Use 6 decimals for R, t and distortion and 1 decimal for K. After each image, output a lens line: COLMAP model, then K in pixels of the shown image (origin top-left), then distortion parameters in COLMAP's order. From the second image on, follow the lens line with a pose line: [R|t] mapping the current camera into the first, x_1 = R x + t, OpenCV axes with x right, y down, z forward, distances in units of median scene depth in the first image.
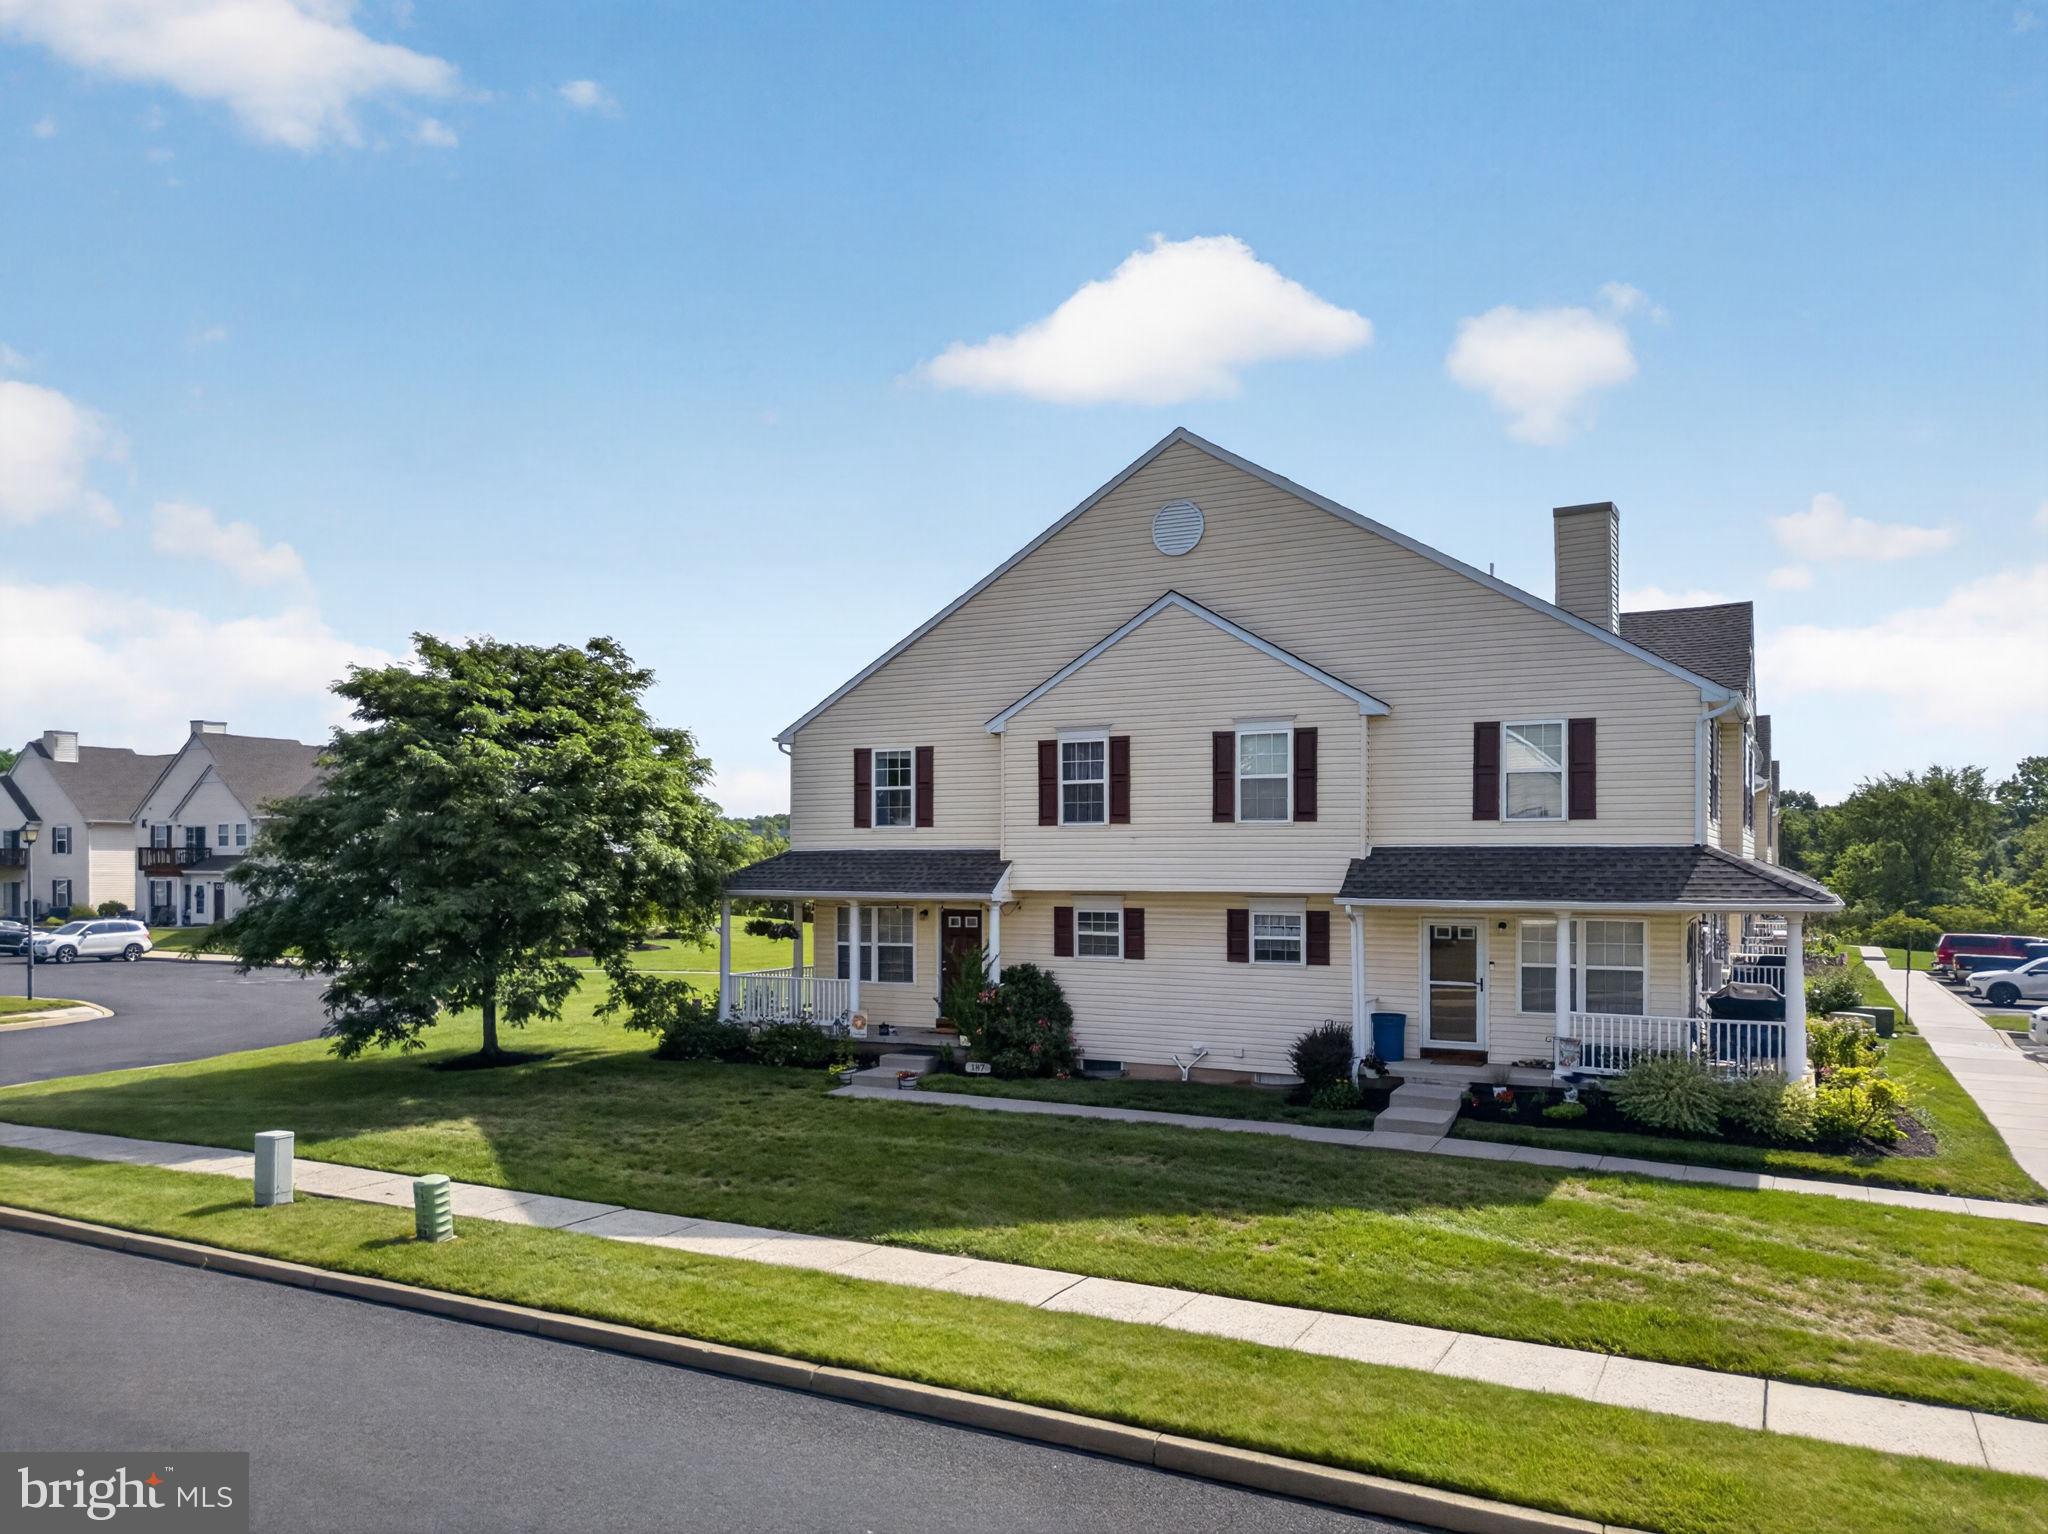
lens RADIAL K [[1455.1, 0, 1037.3], [0, 1455.1, 835.6], [0, 0, 1]] dist [0.050464, -0.029197]
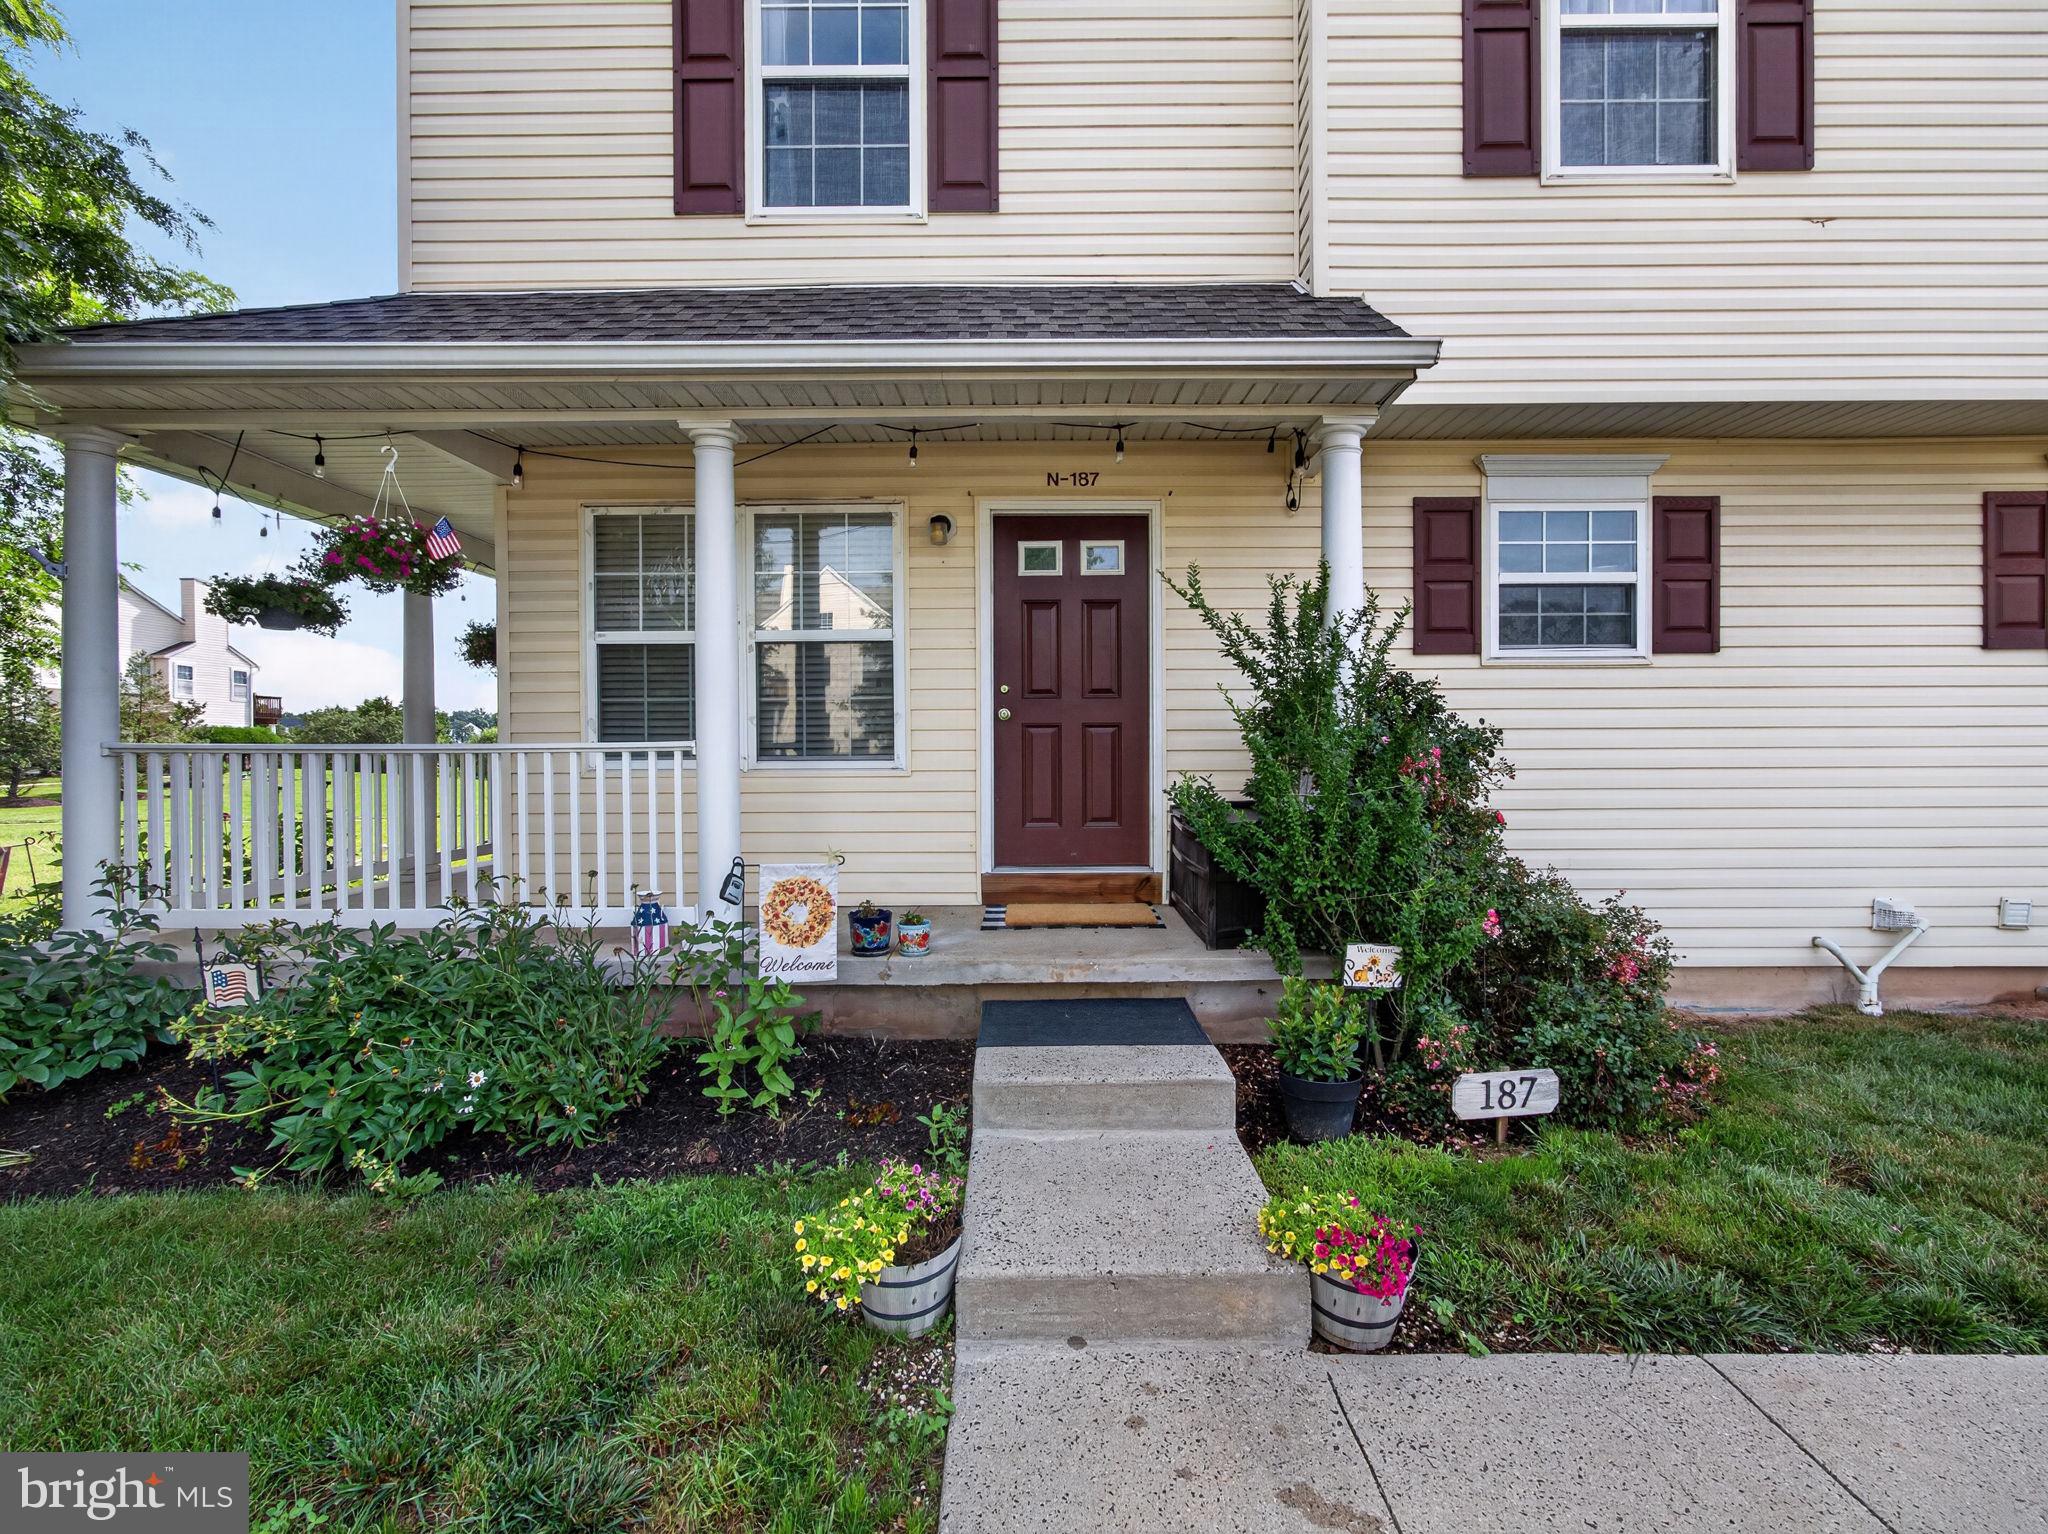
lens RADIAL K [[931.4, 0, 1024.0], [0, 931.4, 760.0], [0, 0, 1]] dist [-0.011942, 0.002774]
pose [[0.896225, -0.010913, 0.443466, -0.155807], [-0.002727, 0.999543, 0.030108, 0.100767], [-0.443592, -0.028193, 0.895785, 0.862411]]
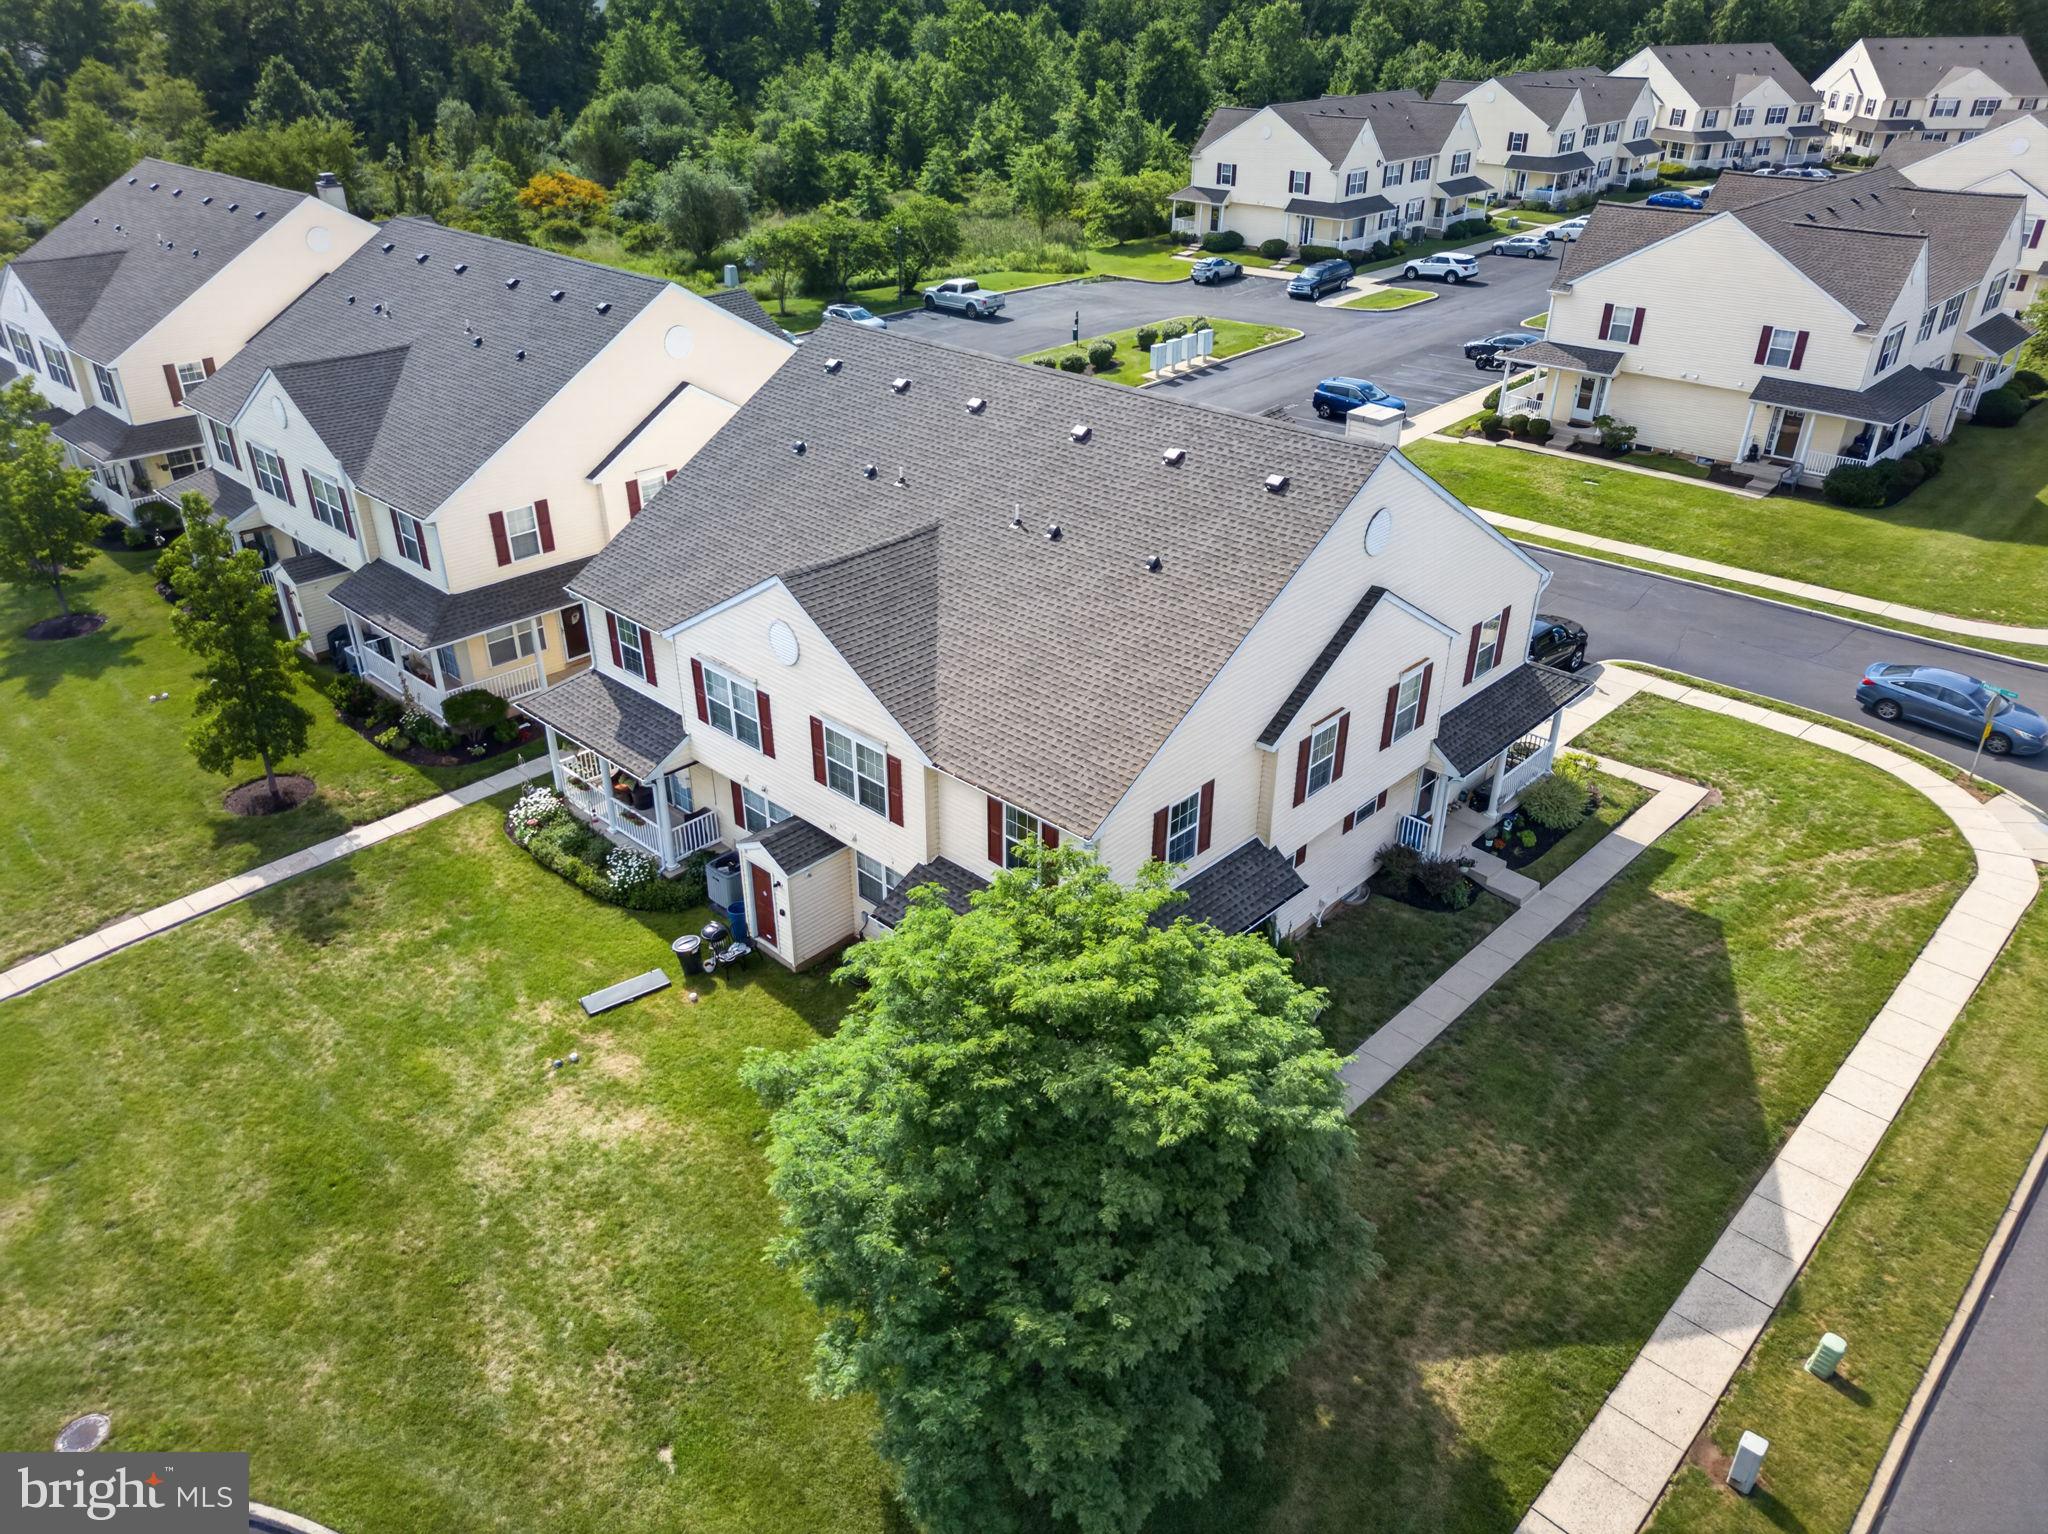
lens RADIAL K [[1455.1, 0, 1015.3], [0, 1455.1, 769.0], [0, 0, 1]] dist [0.050464, -0.029197]
pose [[0.295868, -0.464058, 0.834933, -0.977001], [-0.014567, 0.871772, 0.489695, -0.574925], [-0.955118, -0.157047, 0.251169, 0.915998]]
